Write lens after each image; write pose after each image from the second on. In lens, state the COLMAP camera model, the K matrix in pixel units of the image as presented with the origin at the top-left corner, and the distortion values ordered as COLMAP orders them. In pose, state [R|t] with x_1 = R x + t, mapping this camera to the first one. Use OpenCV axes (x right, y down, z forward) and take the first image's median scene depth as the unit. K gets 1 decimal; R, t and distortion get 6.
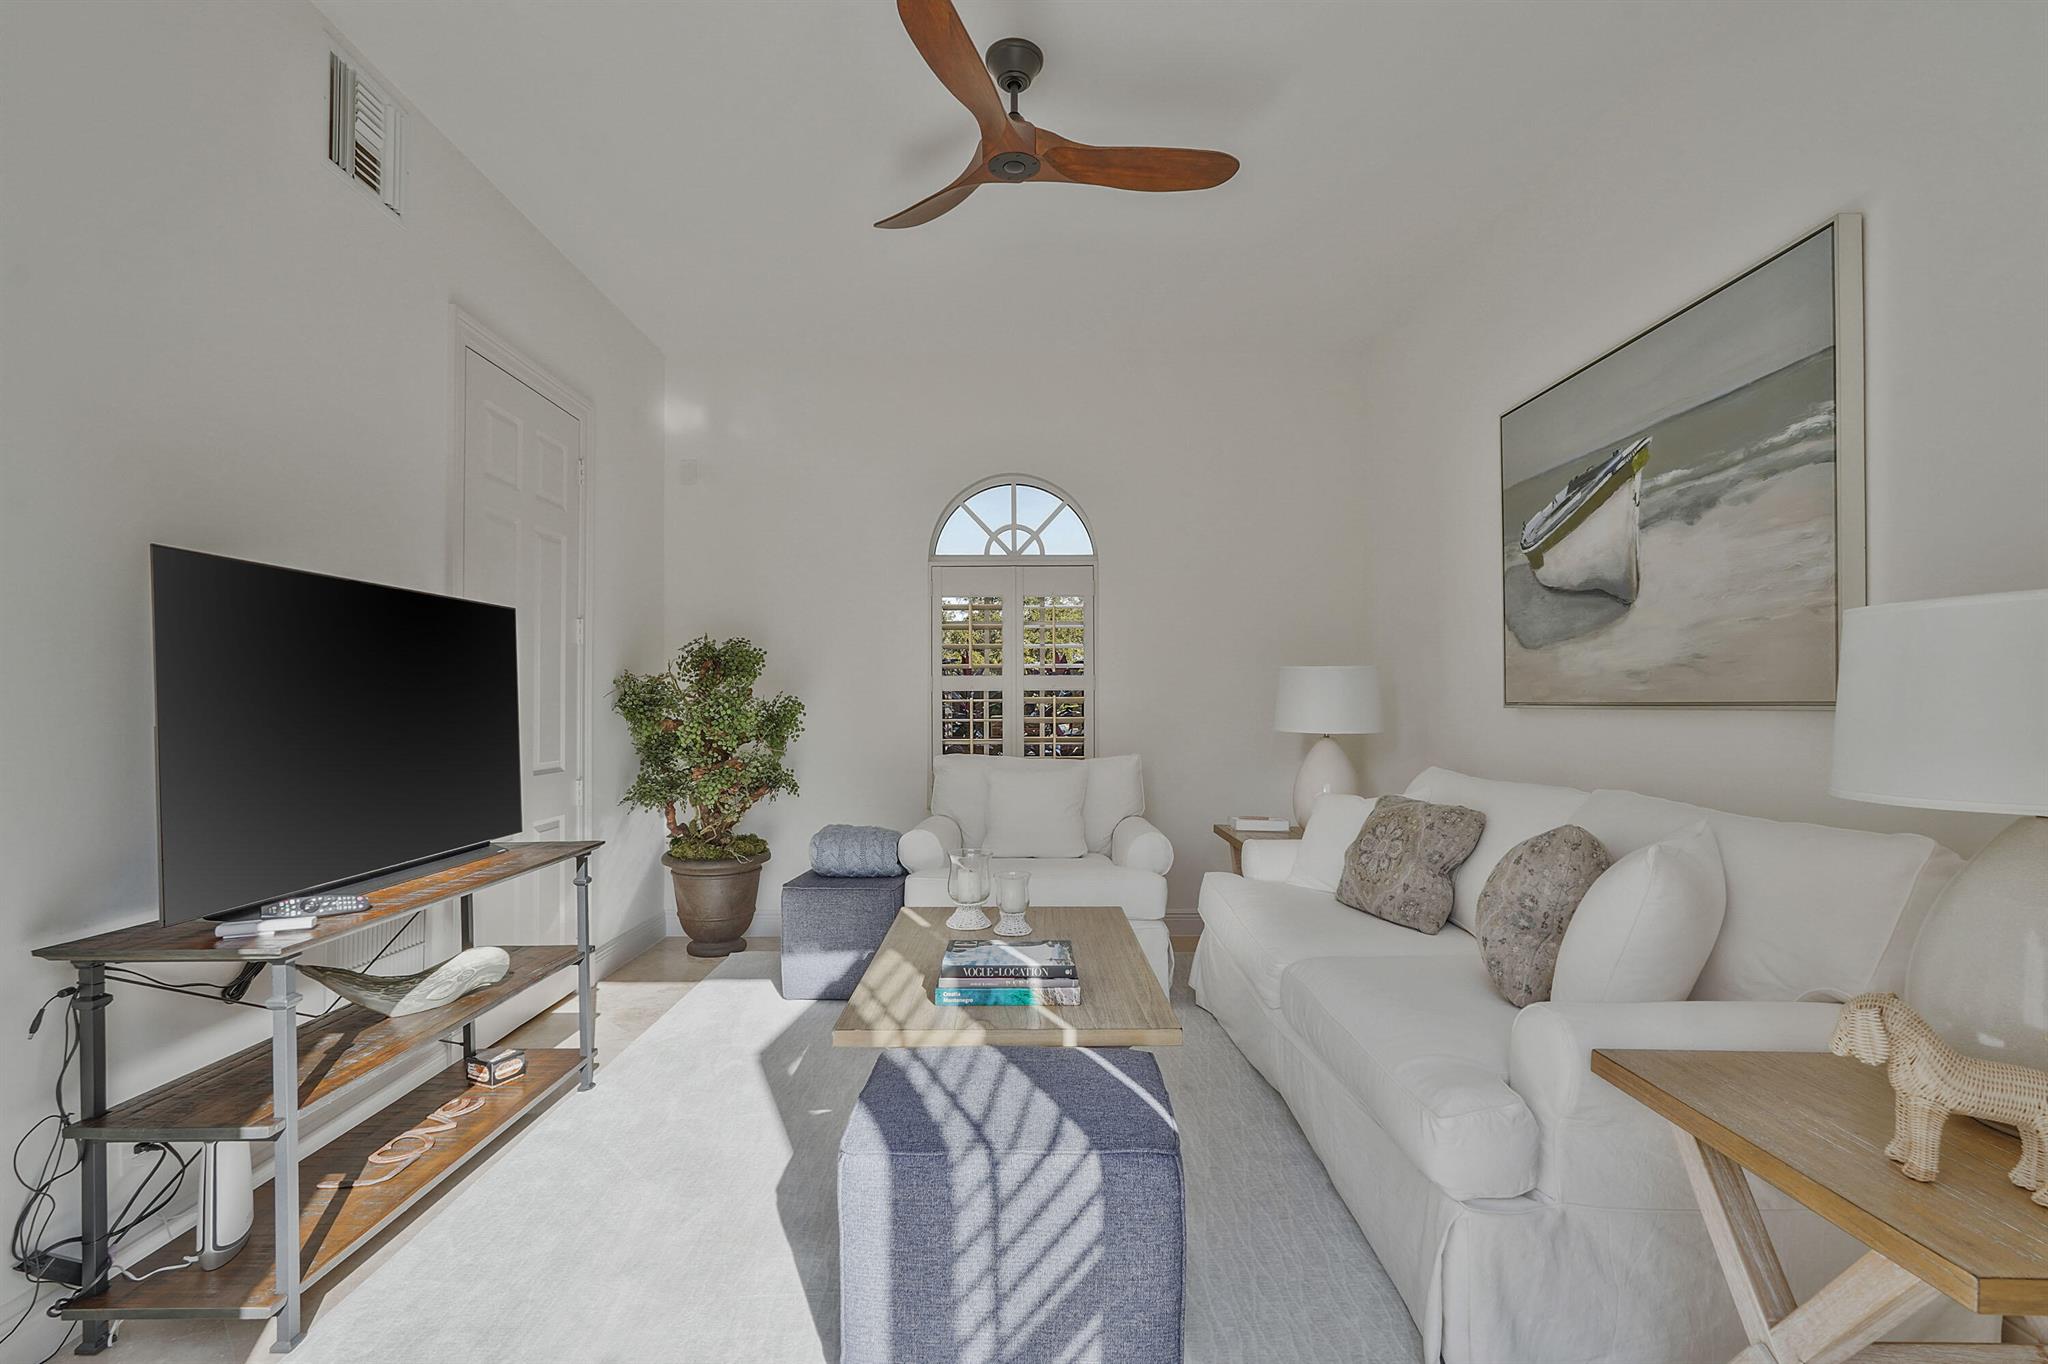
lens RADIAL K [[961.6, 0, 1020.3], [0, 961.6, 699.2], [0, 0, 1]] dist [0.002549, 0.001401]
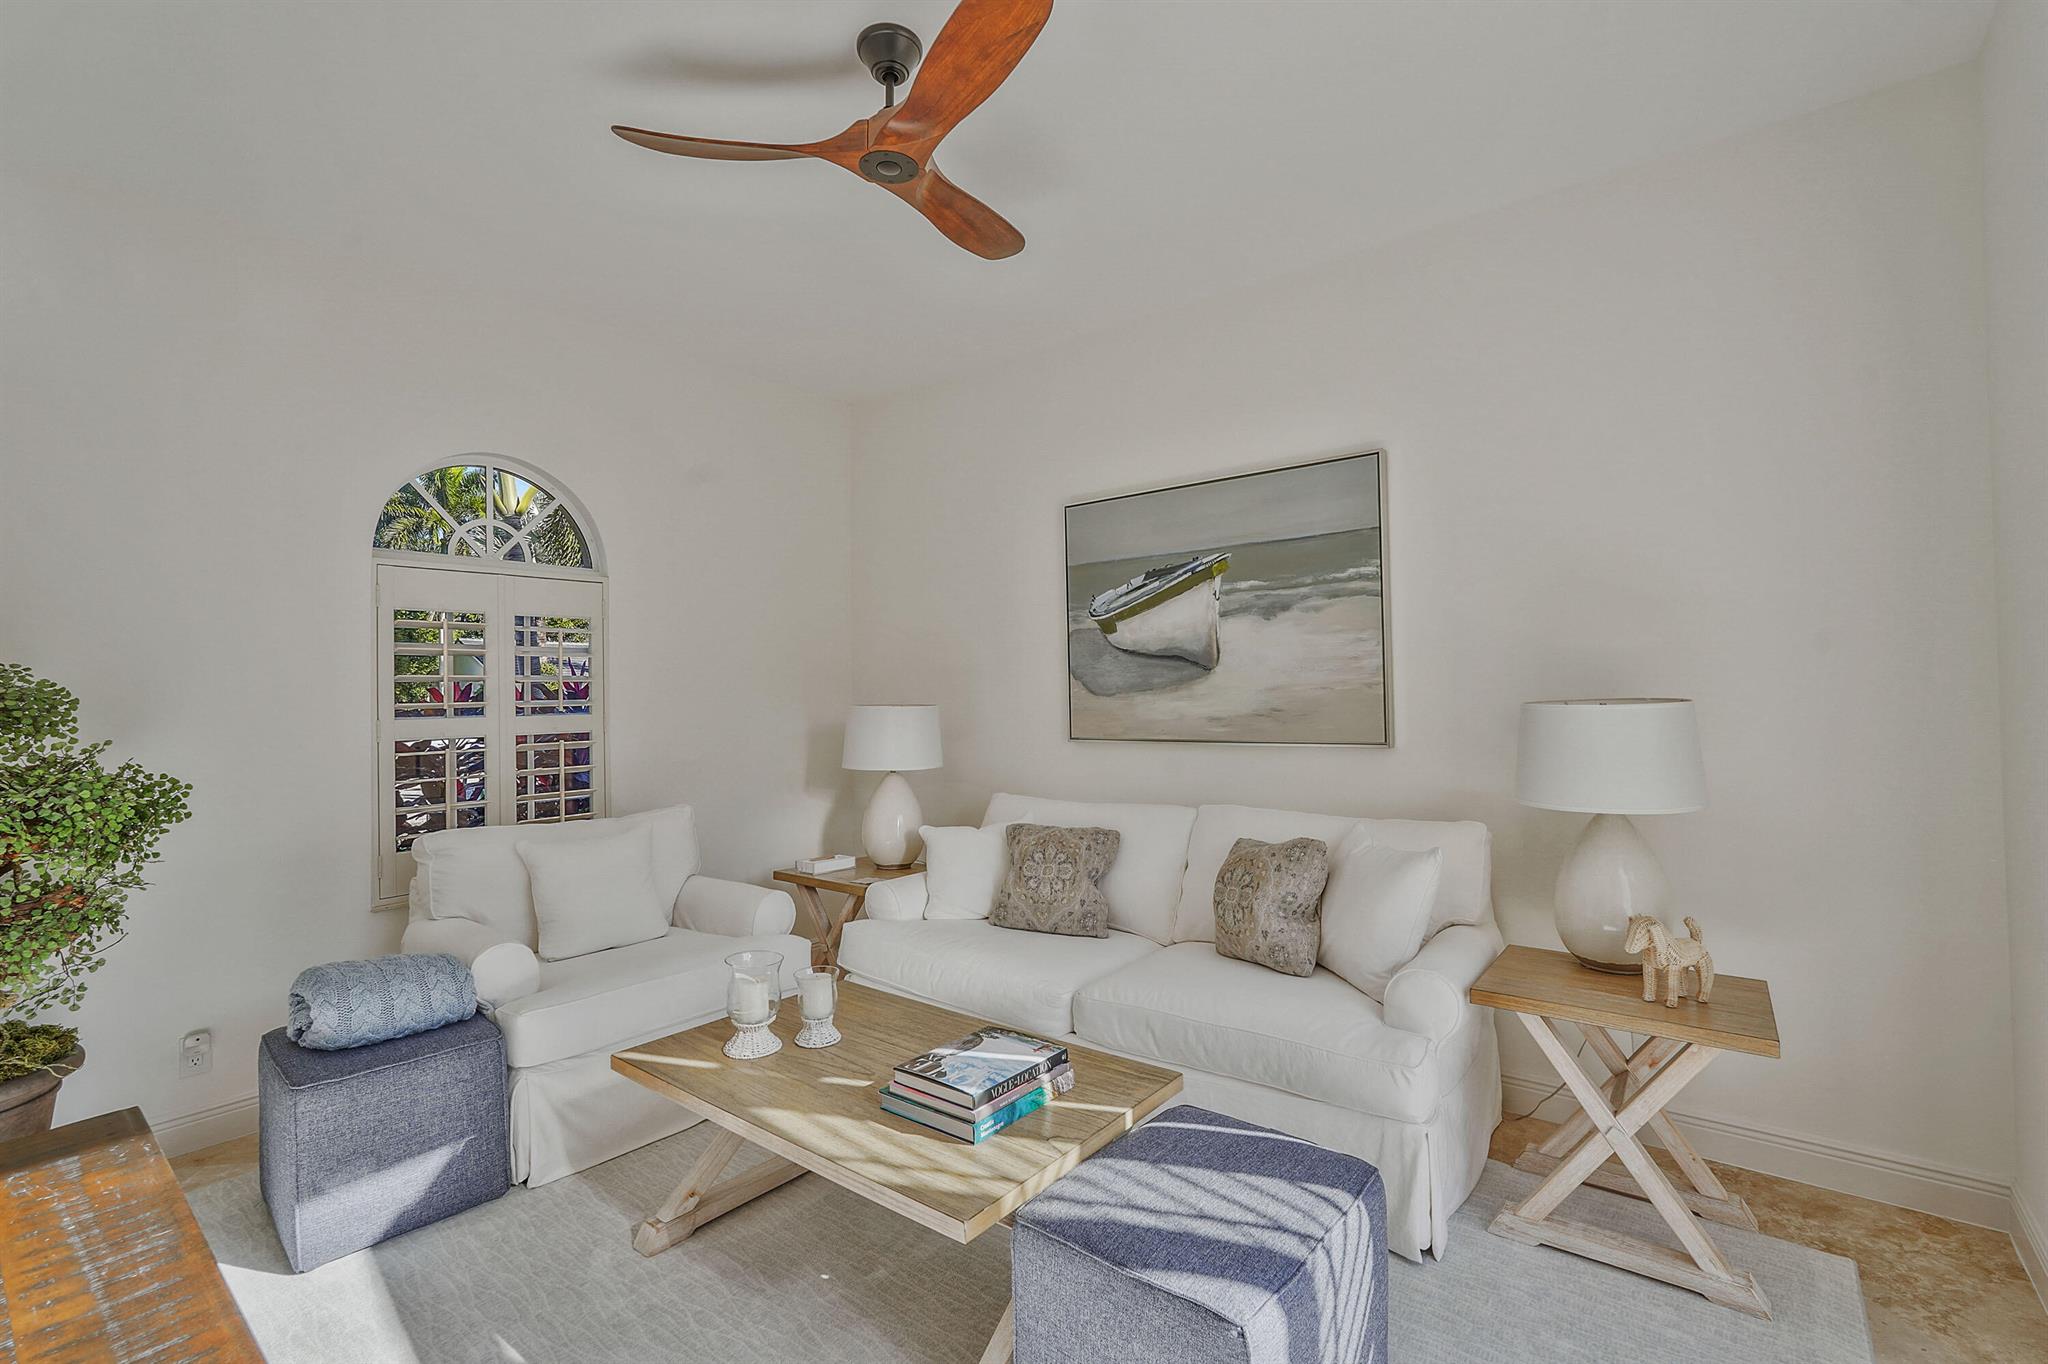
lens RADIAL K [[936.8, 0, 1036.4], [0, 936.8, 685.5], [0, 0, 1]] dist [-0.002889, -0.000251]
pose [[0.617167, -0.003023, 0.786826, -0.582489], [0.014200, 0.999873, -0.007296, -0.068391], [-0.786704, 0.015676, 0.617131, 0.358611]]
